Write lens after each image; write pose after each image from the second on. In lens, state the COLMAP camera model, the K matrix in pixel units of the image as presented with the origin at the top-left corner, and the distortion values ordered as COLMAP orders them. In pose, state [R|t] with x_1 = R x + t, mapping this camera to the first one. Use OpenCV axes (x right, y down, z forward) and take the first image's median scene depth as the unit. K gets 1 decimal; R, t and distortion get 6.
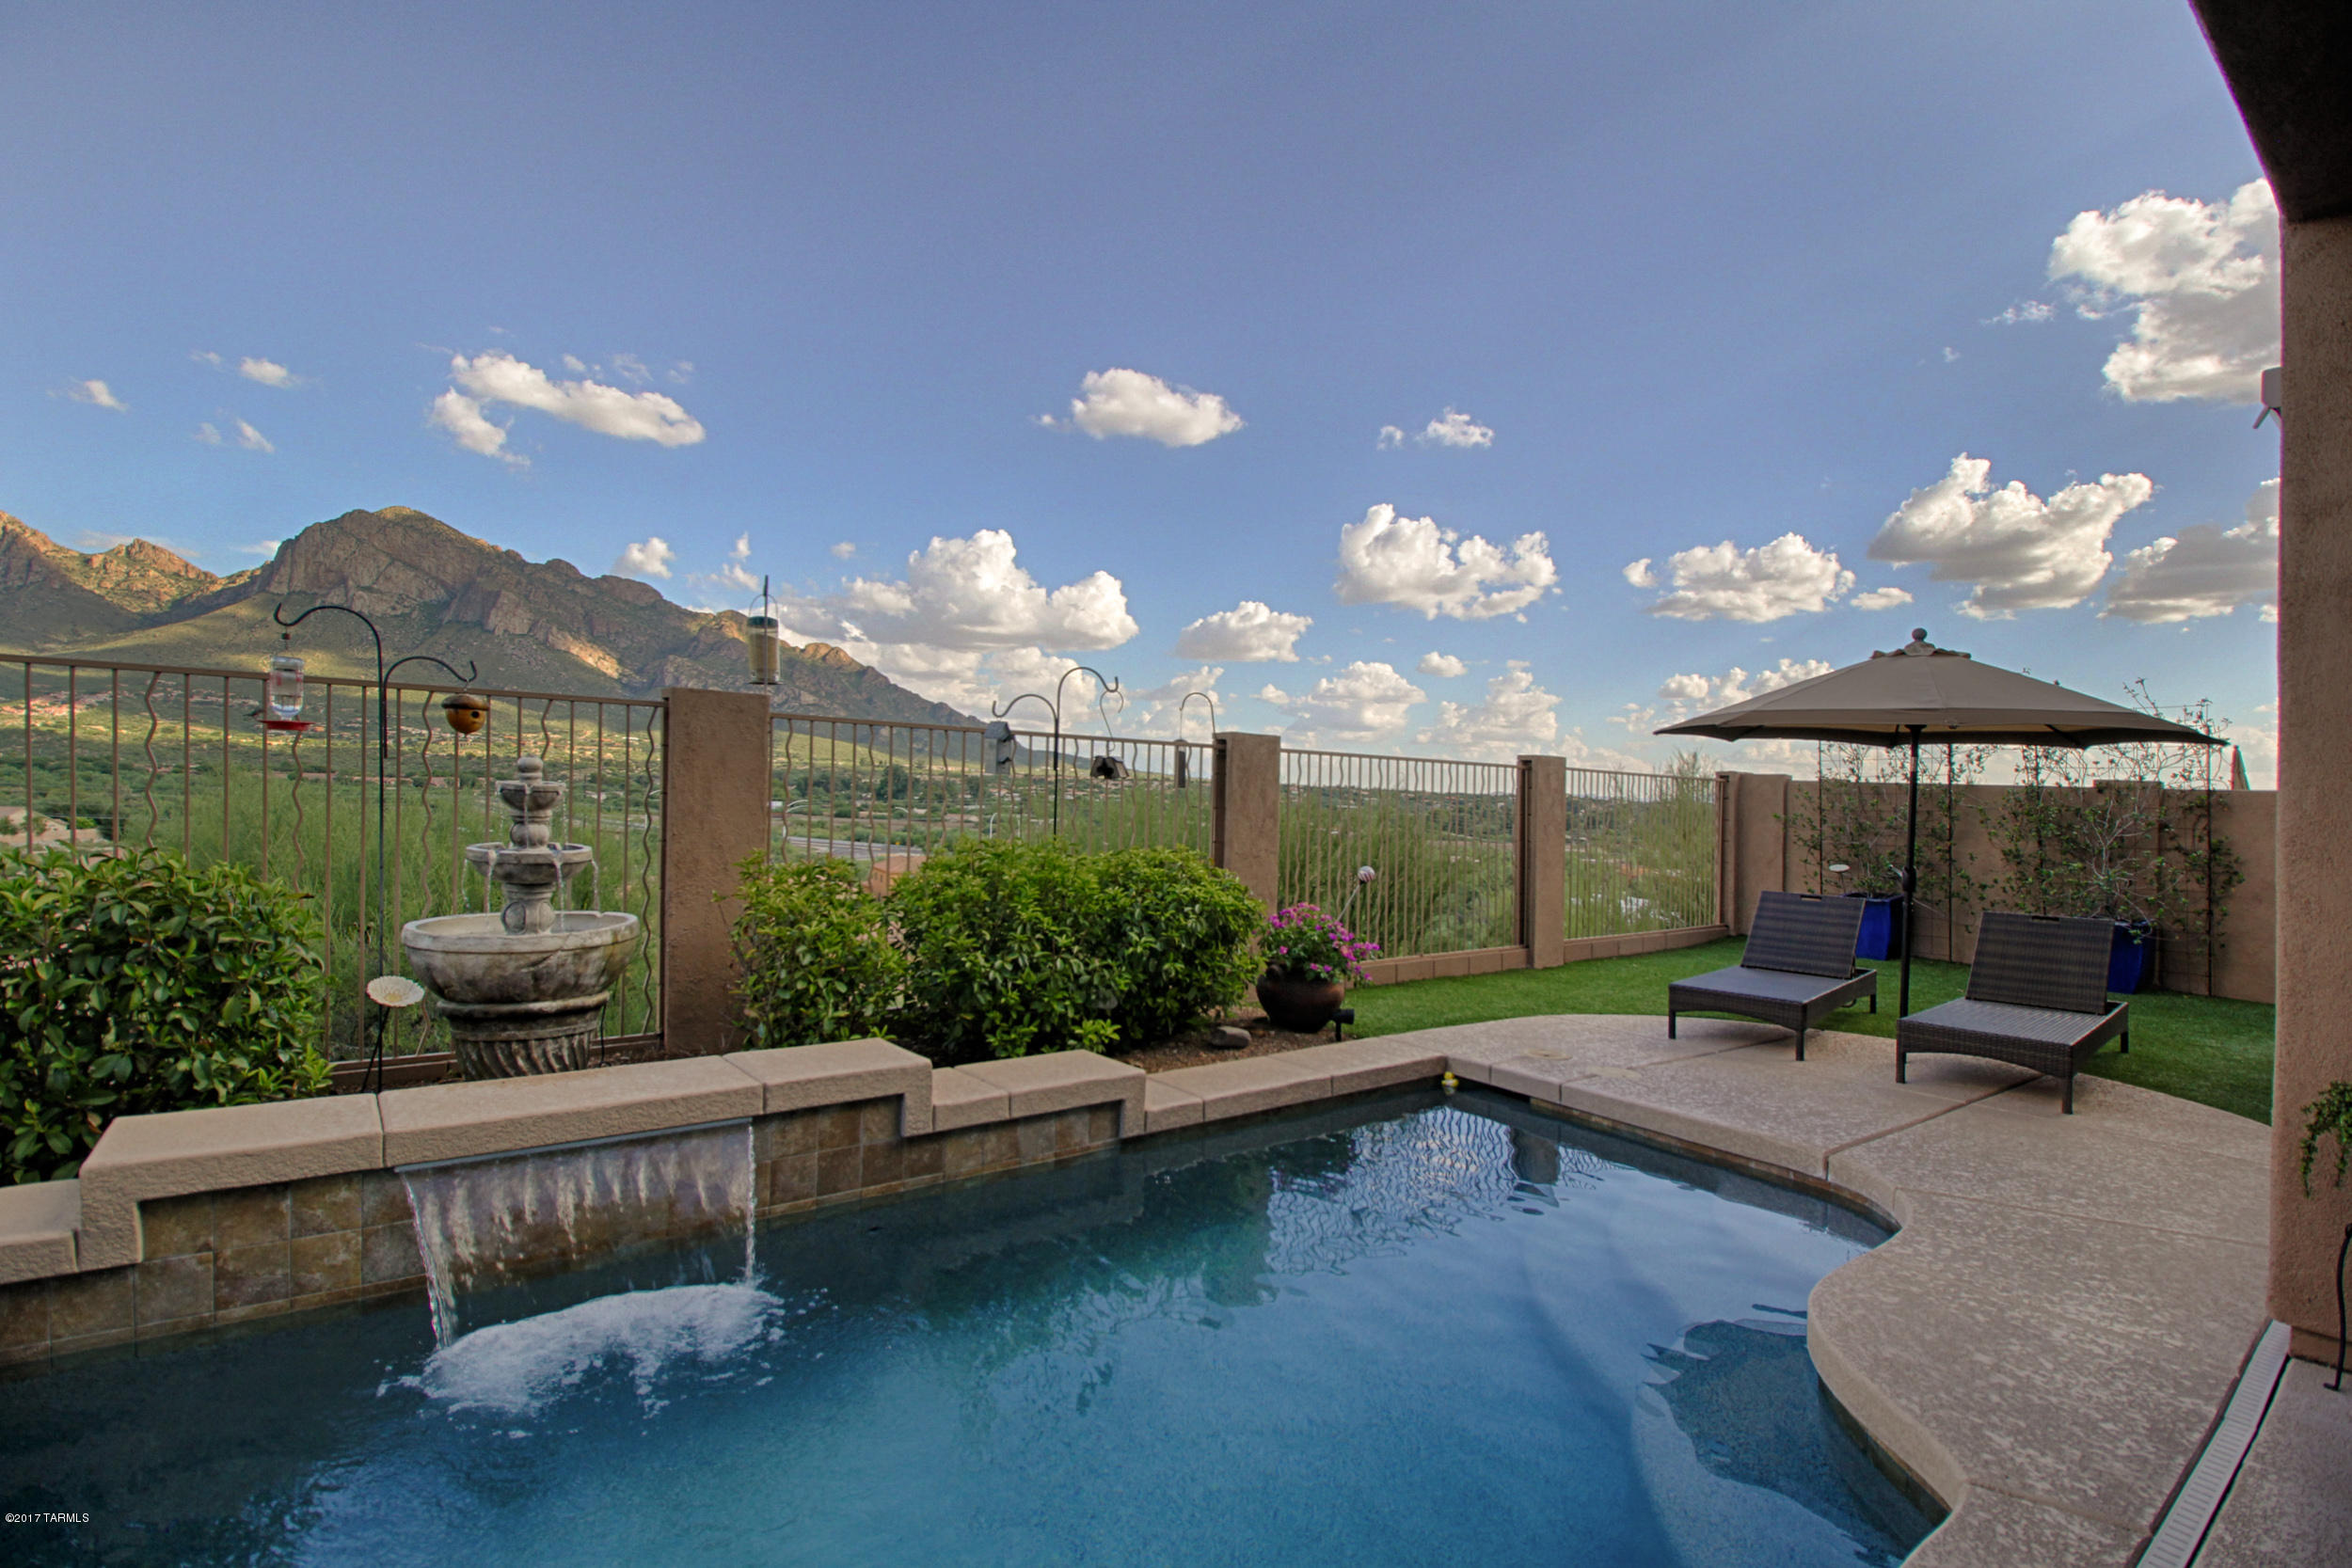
lens RADIAL K [[1118.7, 0, 1200.7], [0, 1118.7, 792.6], [0, 0, 1]] dist [-0.004668, -0.006940]
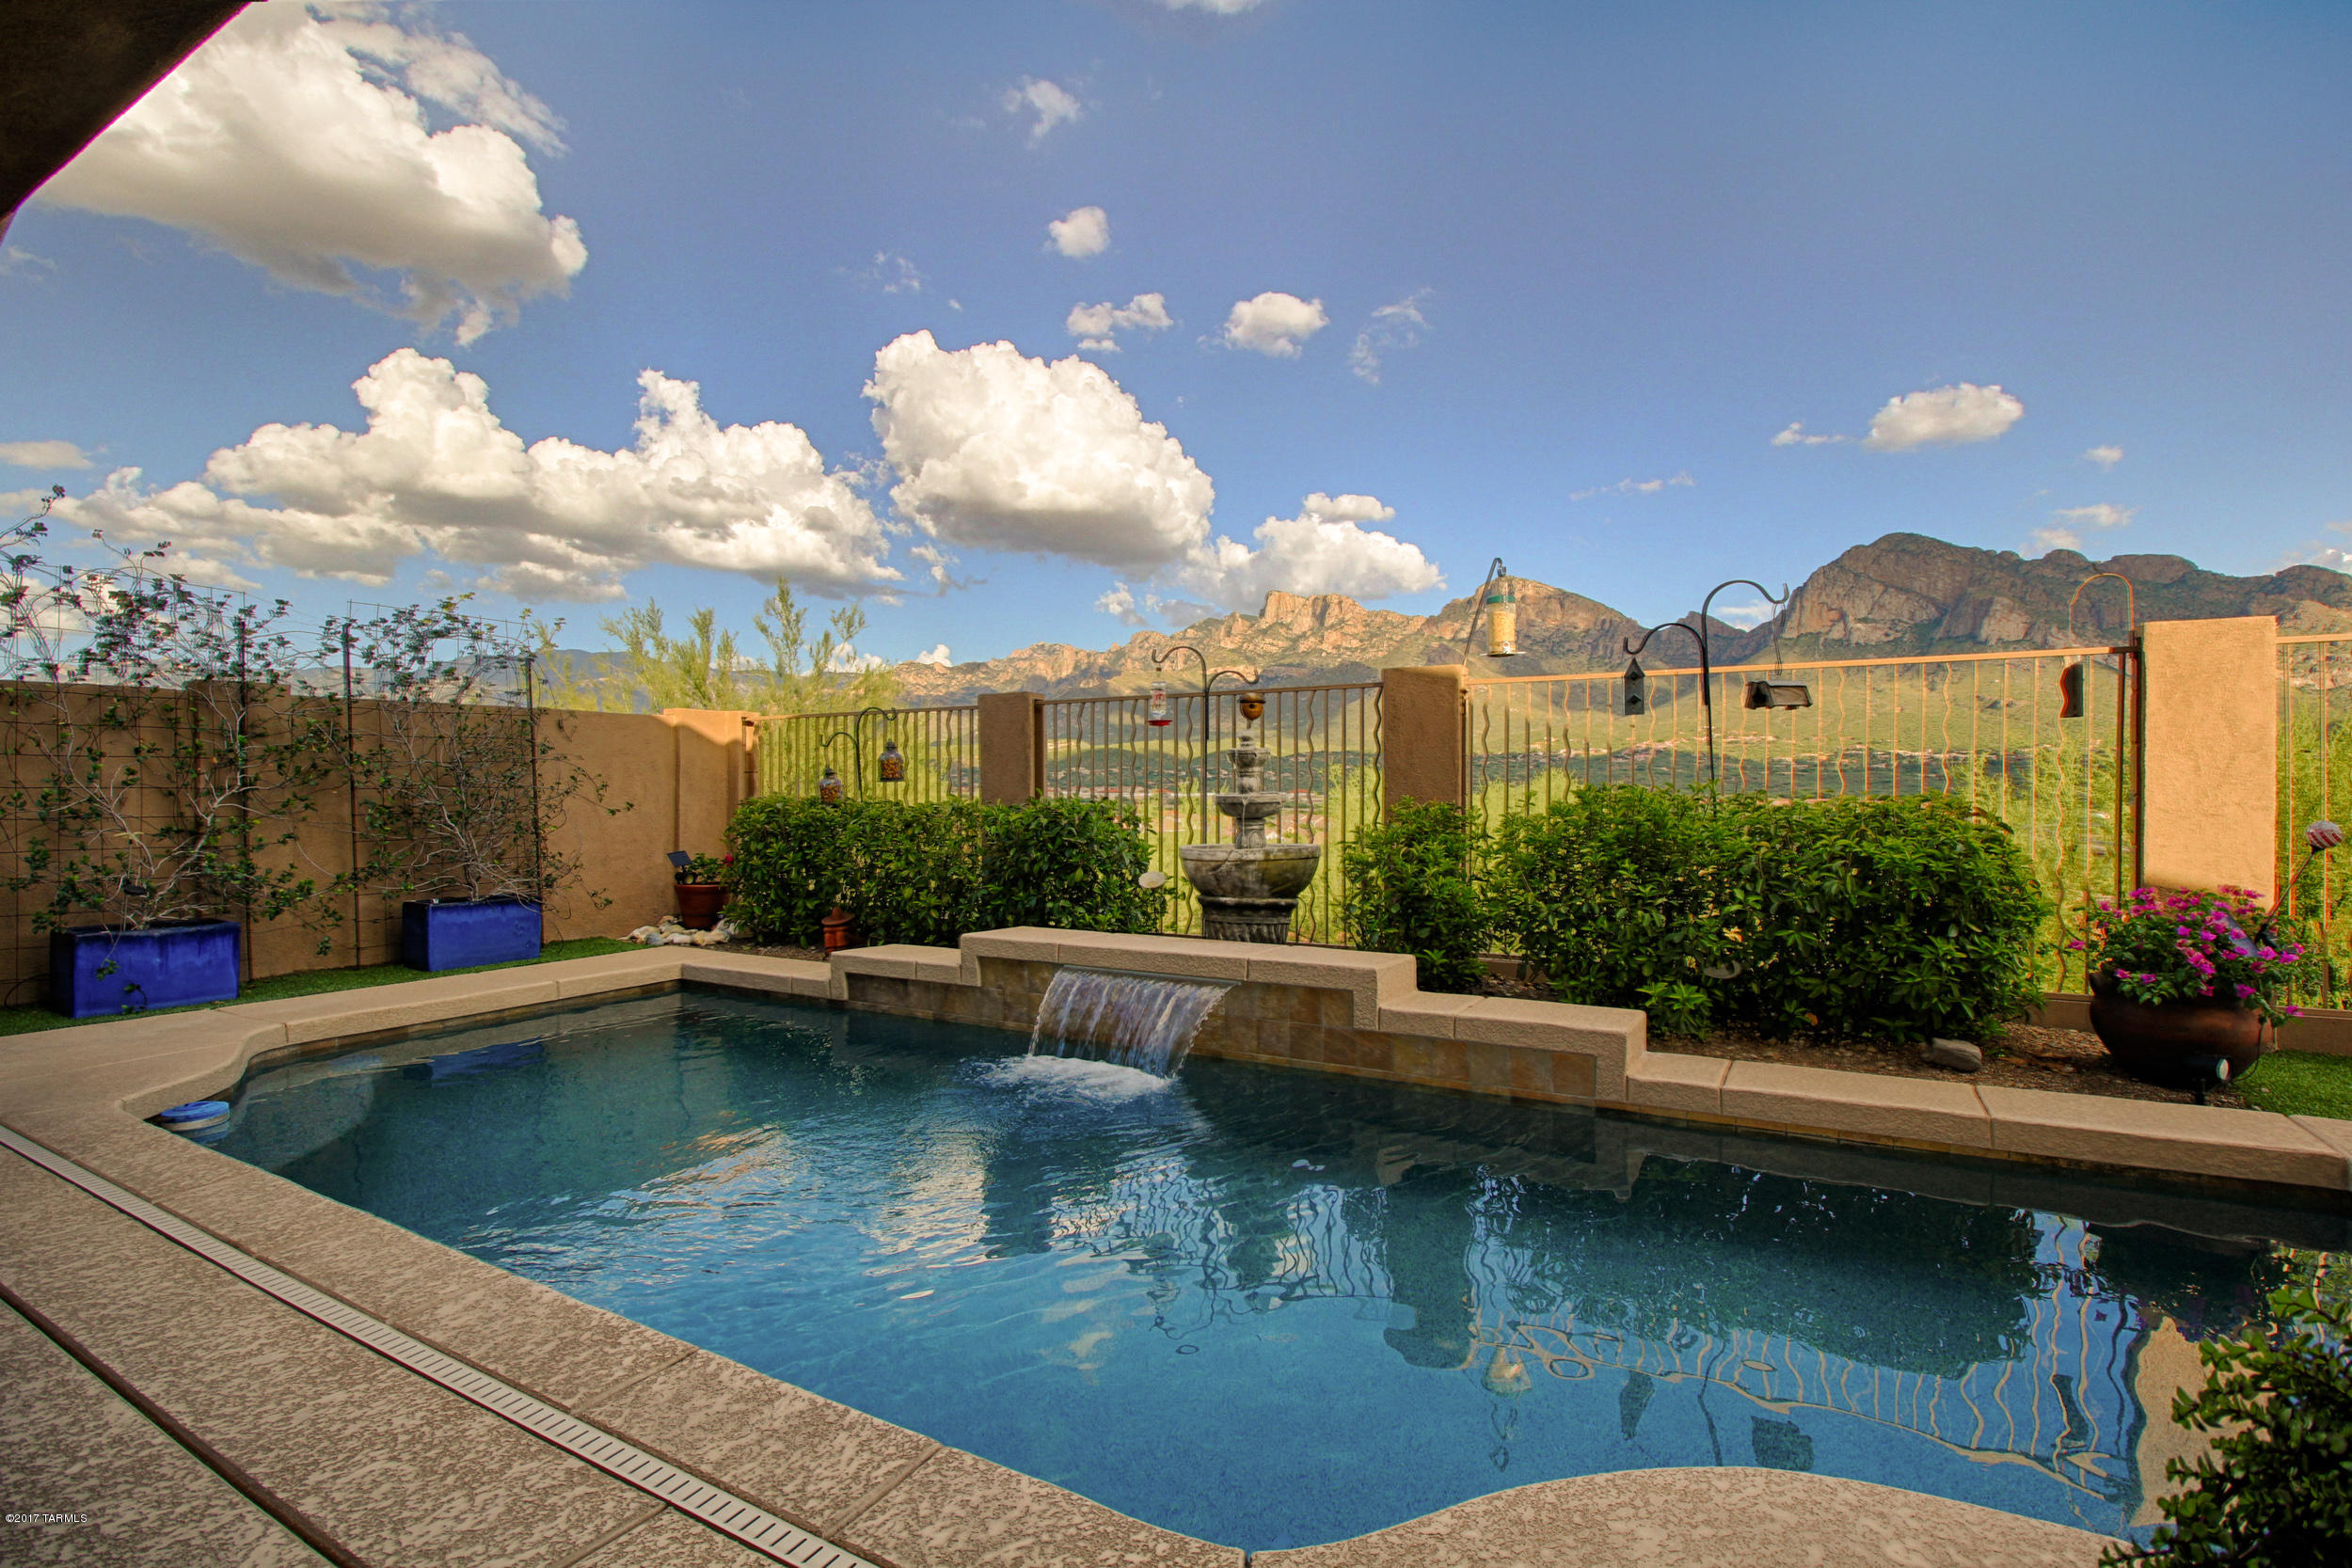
lens RADIAL K [[1118.7, 0, 1177.0], [0, 1118.7, 807.3], [0, 0, 1]] dist [-0.004668, -0.006940]
pose [[0.362495, -0.022013, -0.931726, 0.696773], [0.019380, 0.999683, -0.016079, 0.084671], [0.931784, -0.012228, 0.362806, 0.373350]]
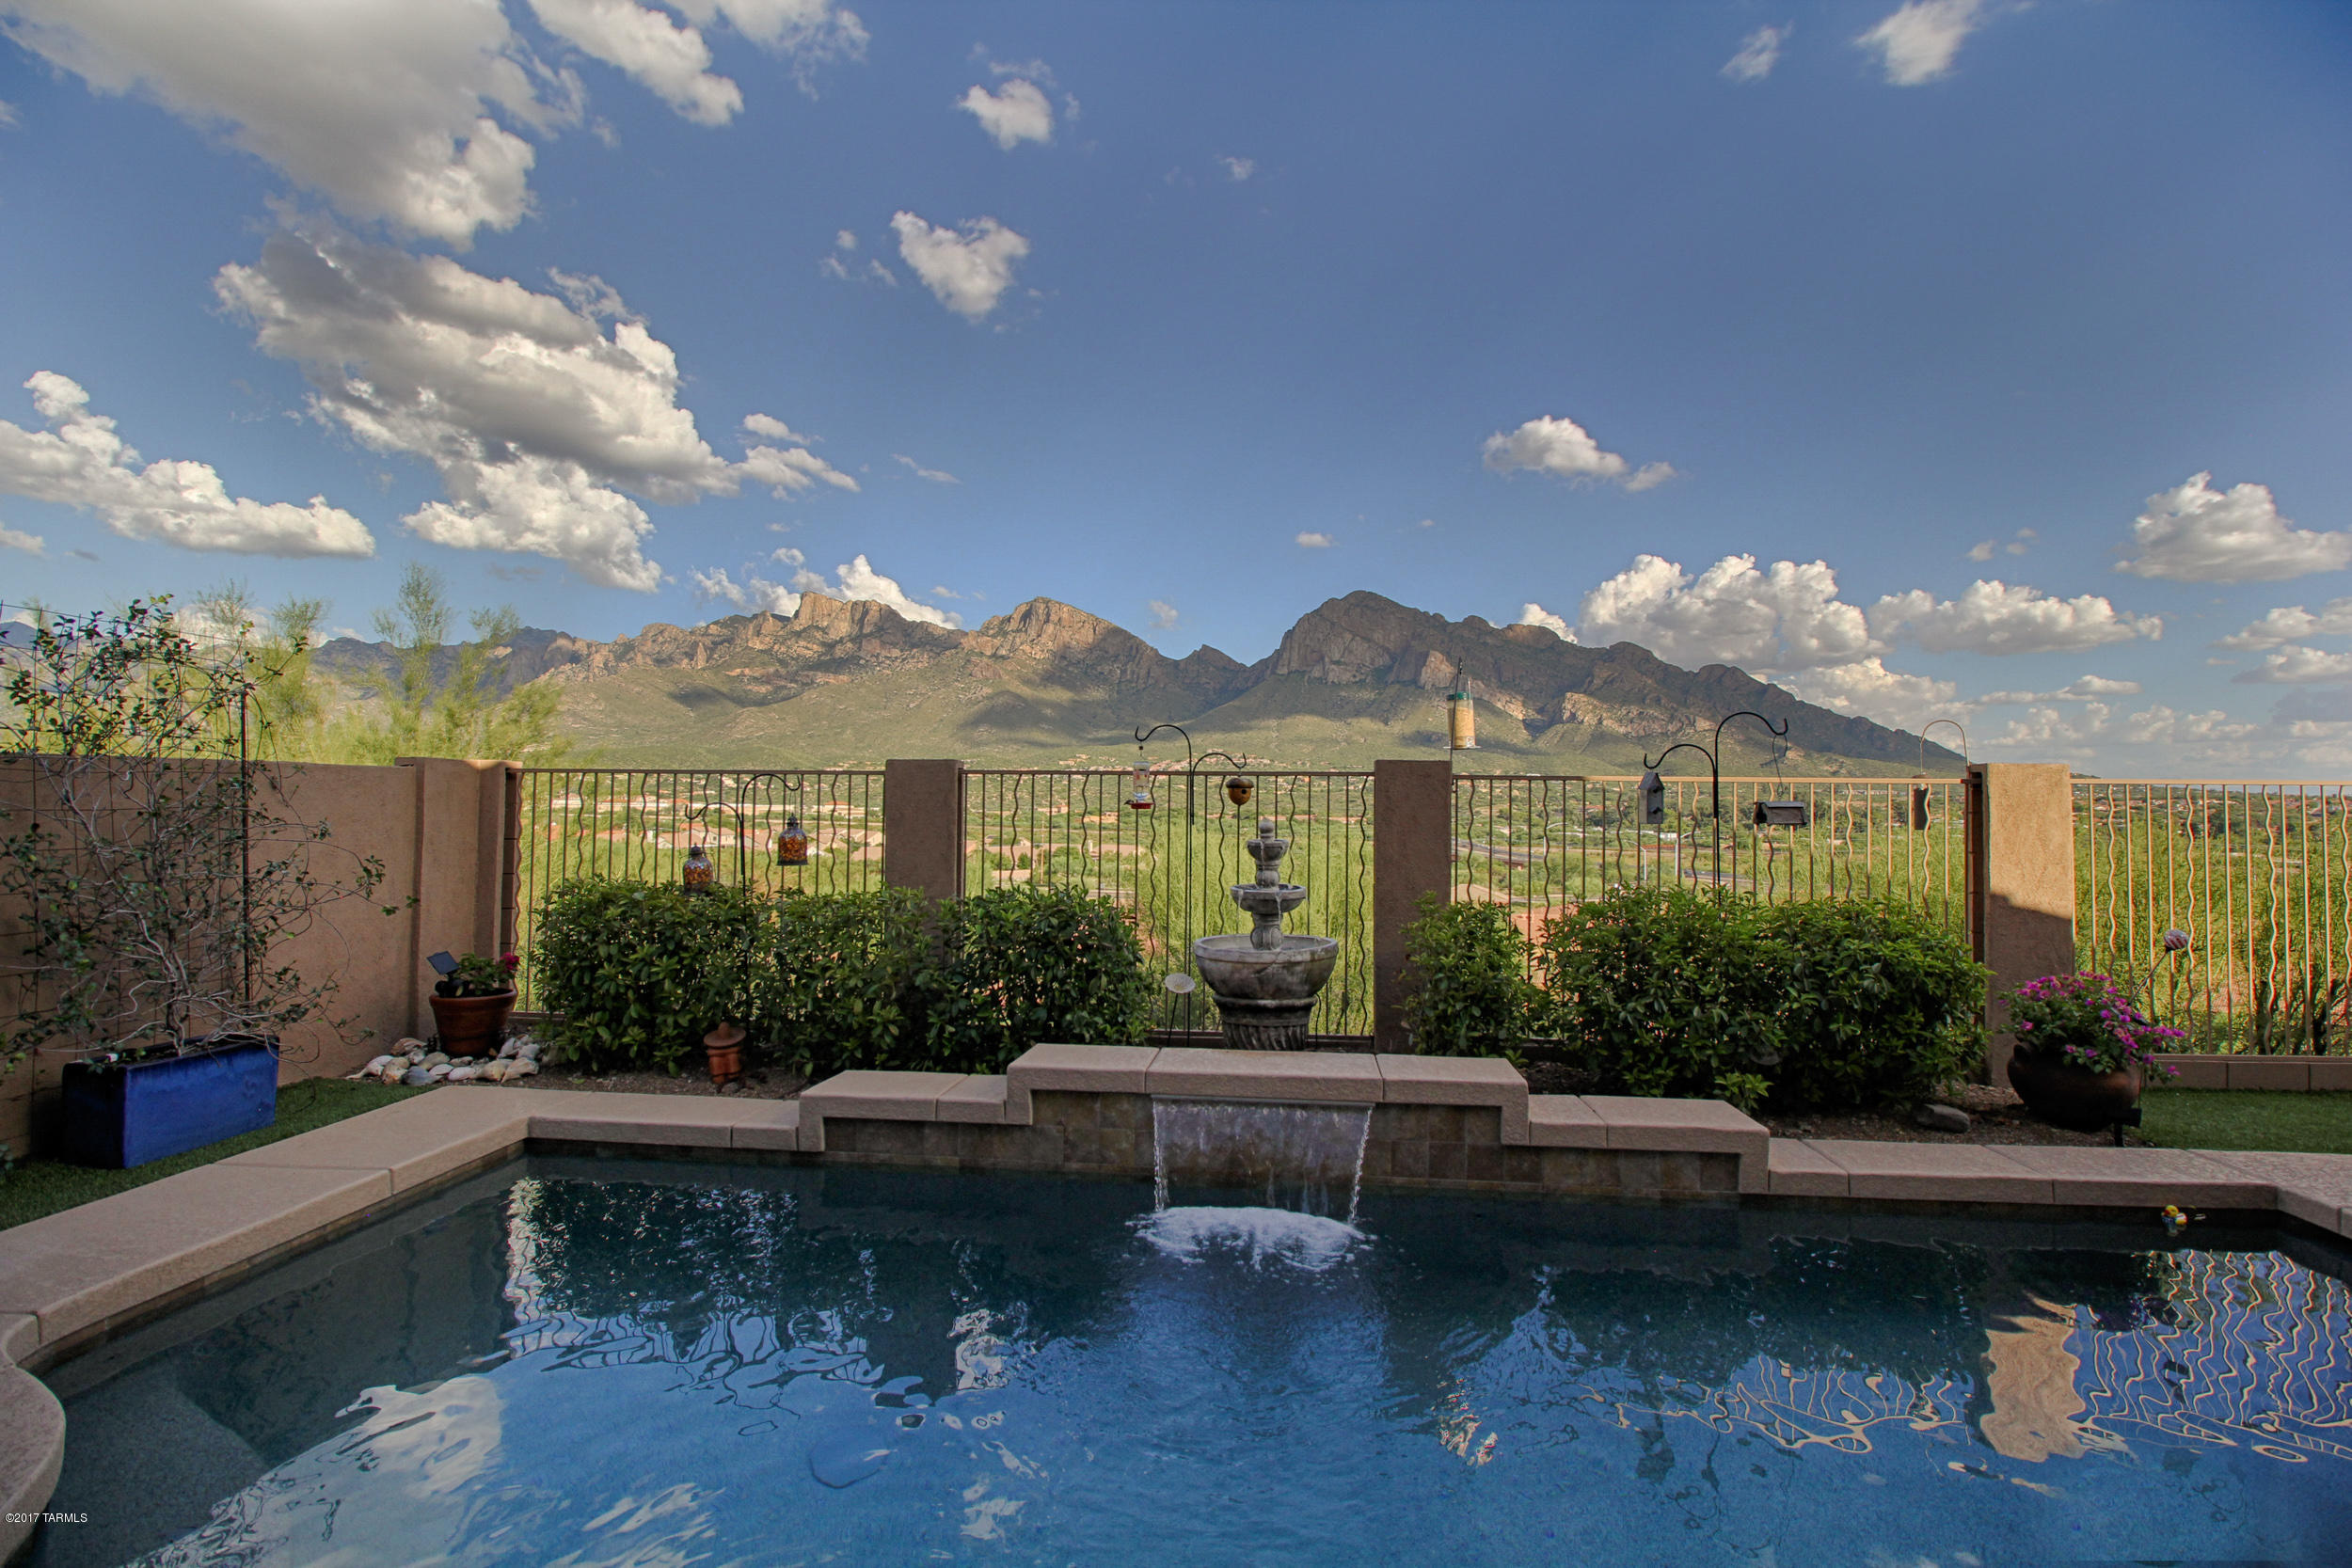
lens RADIAL K [[1118.7, 0, 1193.9], [0, 1118.7, 795.6], [0, 0, 1]] dist [-0.004668, -0.006940]
pose [[0.715642, -0.032811, -0.697696, 0.303954], [0.016641, 0.999413, -0.029931, -0.025231], [0.698269, 0.009810, 0.715768, -0.062586]]
